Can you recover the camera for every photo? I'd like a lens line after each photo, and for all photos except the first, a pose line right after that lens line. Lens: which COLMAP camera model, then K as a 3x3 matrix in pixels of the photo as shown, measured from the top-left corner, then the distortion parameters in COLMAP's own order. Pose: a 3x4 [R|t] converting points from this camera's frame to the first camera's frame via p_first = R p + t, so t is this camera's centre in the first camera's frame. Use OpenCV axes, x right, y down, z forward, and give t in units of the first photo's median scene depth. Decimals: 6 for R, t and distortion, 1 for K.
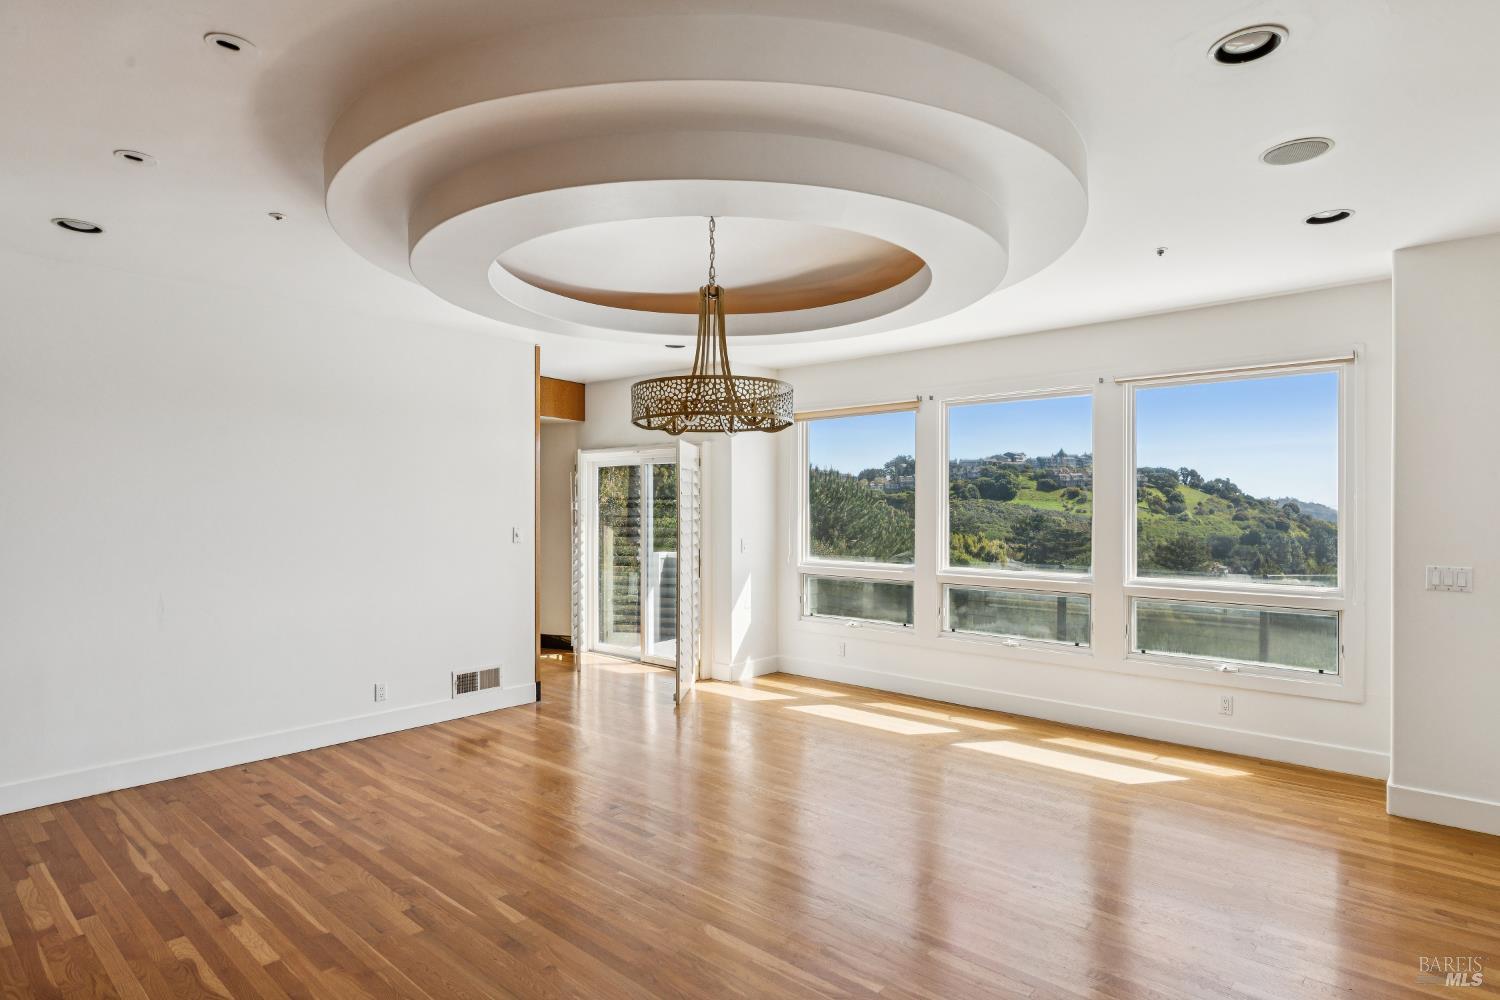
lens RADIAL K [[832.8, 0, 755.7], [0, 832.8, 506.0], [0, 0, 1]] dist [-0.063229, -0.000248]
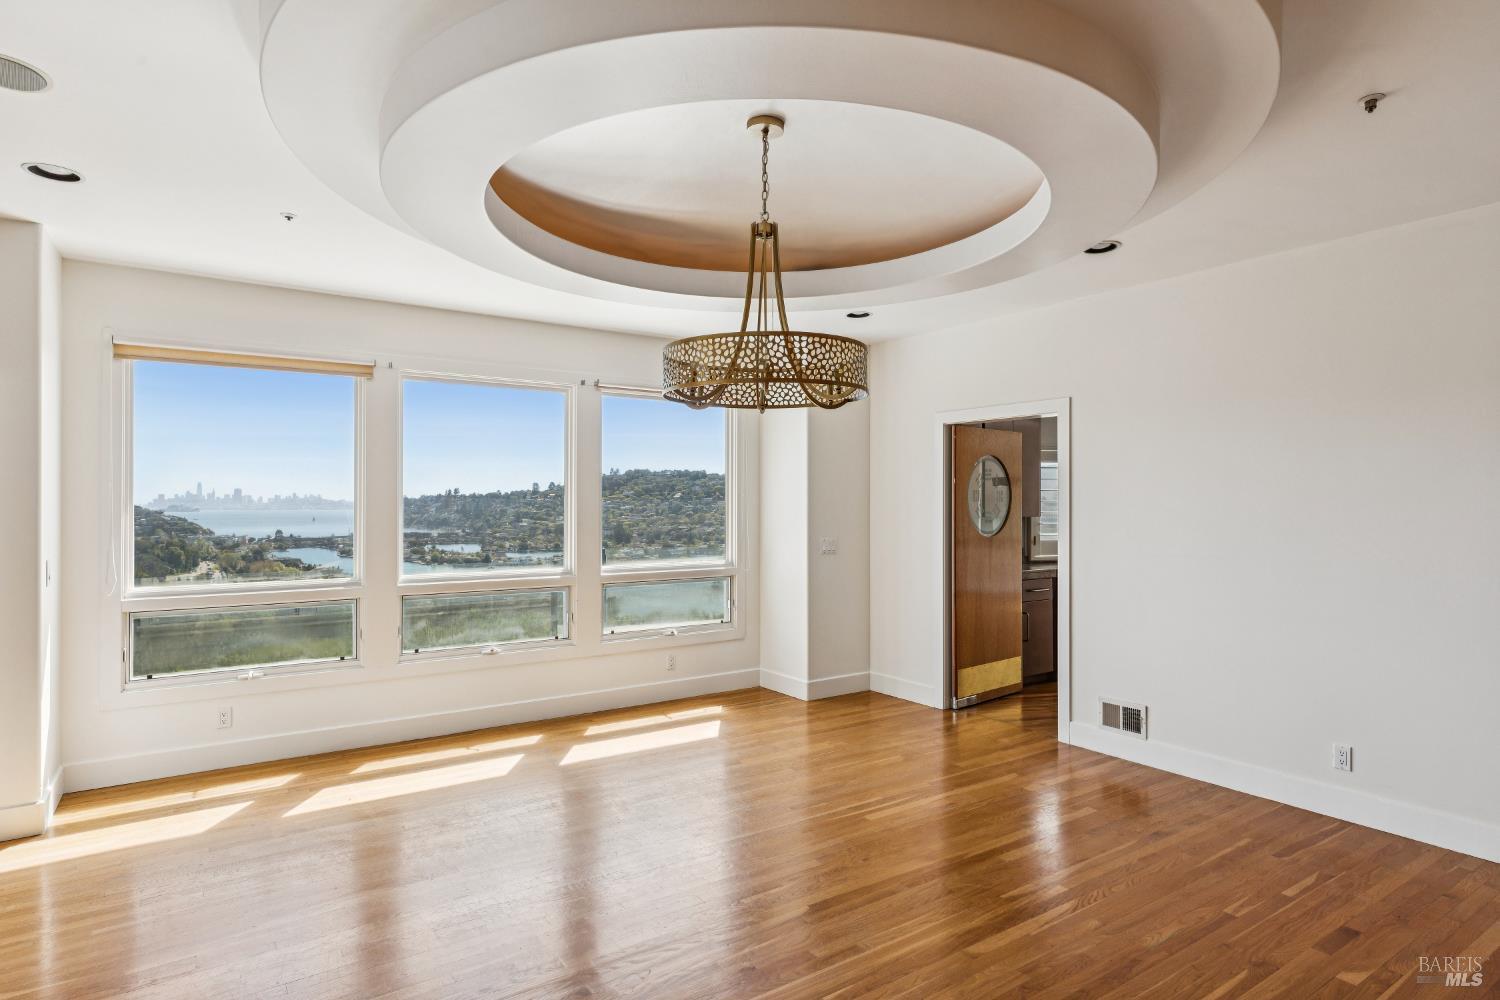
lens RADIAL K [[811.7, 0, 747.8], [0, 811.7, 505.2], [0, 0, 1]] dist [0.001882, -0.001831]
pose [[0.199824, -0.002066, 0.979830, -0.518646], [0.001695, 0.999997, 0.001763, 0.003318], [-0.979830, 0.001308, 0.199827, 0.544530]]
